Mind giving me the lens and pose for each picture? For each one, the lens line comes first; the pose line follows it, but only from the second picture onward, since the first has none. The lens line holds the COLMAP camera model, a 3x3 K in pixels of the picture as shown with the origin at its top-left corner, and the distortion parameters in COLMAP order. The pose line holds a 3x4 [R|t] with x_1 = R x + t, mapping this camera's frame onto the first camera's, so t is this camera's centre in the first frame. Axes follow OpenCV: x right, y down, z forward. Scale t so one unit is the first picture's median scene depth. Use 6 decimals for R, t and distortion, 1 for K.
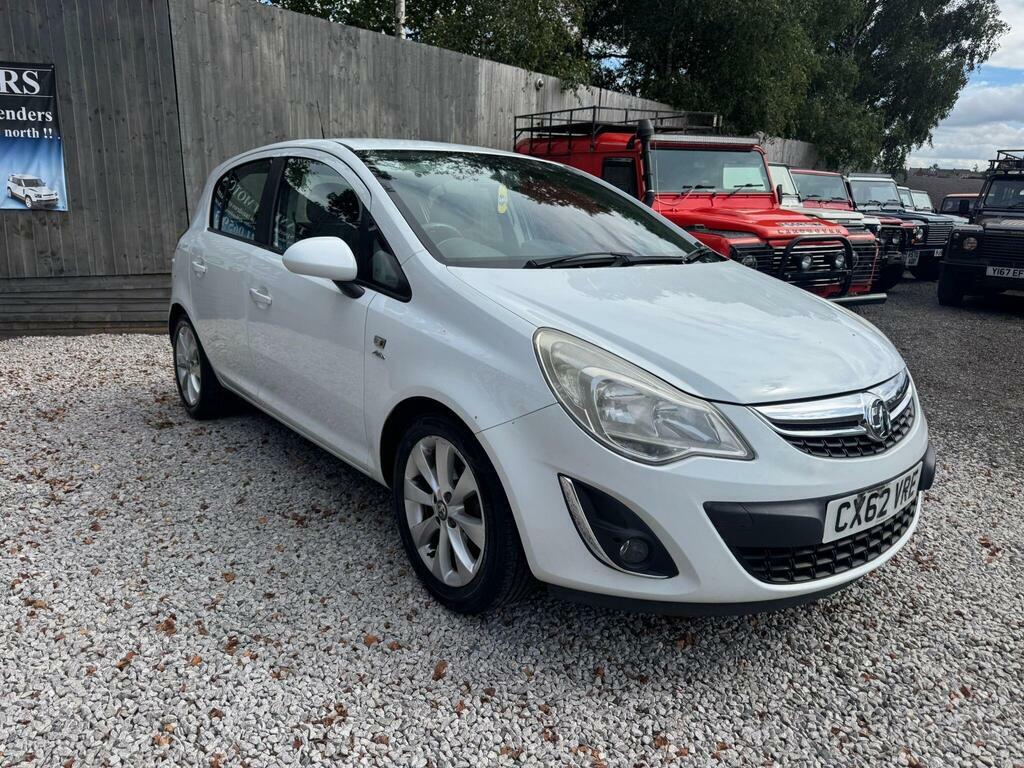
lens RADIAL K [[739.4, 0, 495.7], [0, 739.4, 387.7], [0, 0, 1]] dist [0.019877, -0.026987]
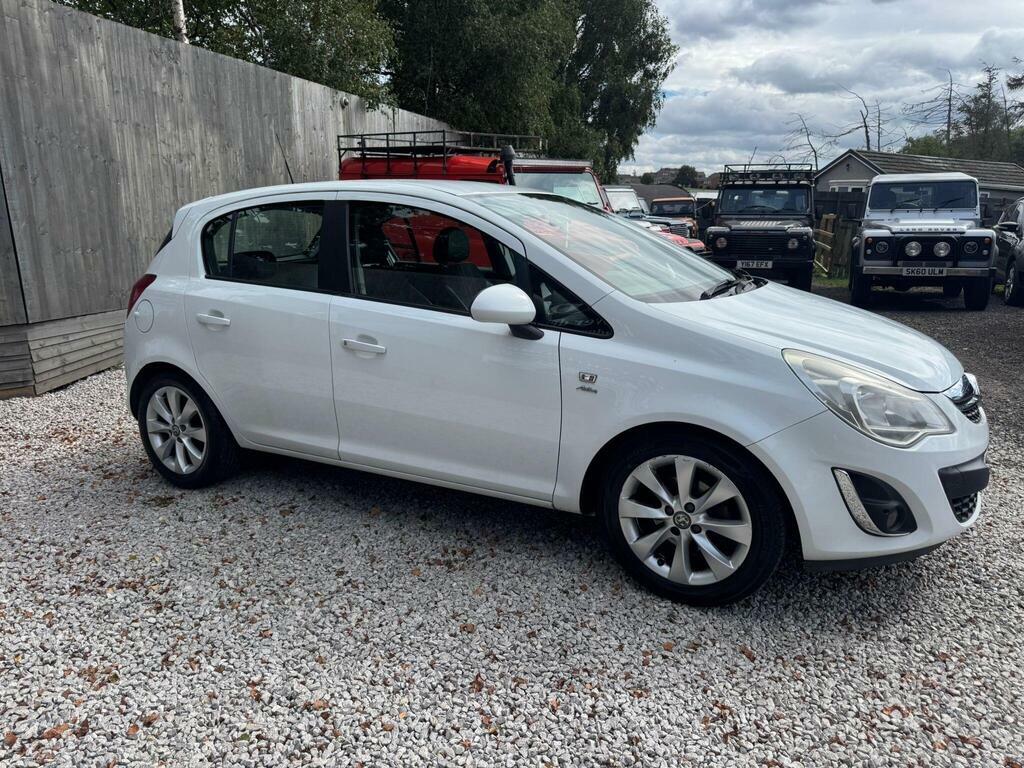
lens RADIAL K [[739.4, 0, 512.7], [0, 739.4, 384.8], [0, 0, 1]] dist [0.019877, -0.026987]
pose [[0.917752, -0.119874, 0.378630, -0.533071], [0.124756, 0.992118, 0.011711, -0.062586], [-0.377050, 0.036488, 0.925474, 0.035107]]
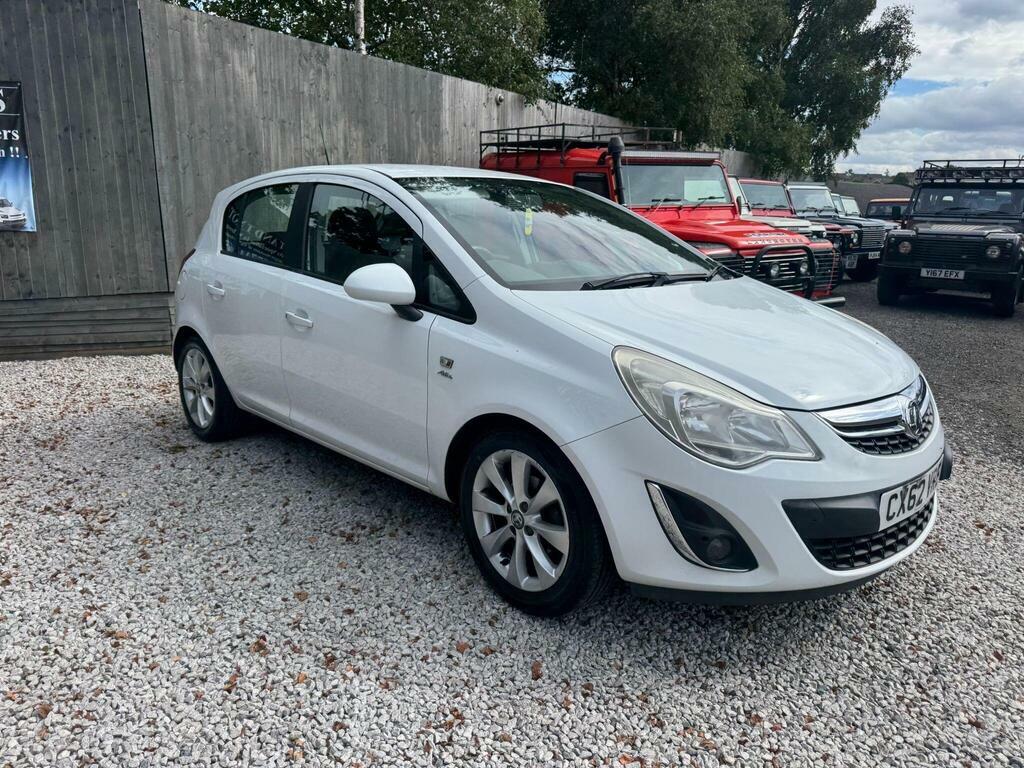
lens RADIAL K [[739.4, 0, 509.5], [0, 739.4, 379.0], [0, 0, 1]] dist [0.019877, -0.026987]
pose [[0.994772, -0.033739, 0.096383, -0.135071], [0.035666, 0.999195, -0.018342, -0.012721], [-0.095687, 0.021683, 0.995175, -0.043529]]
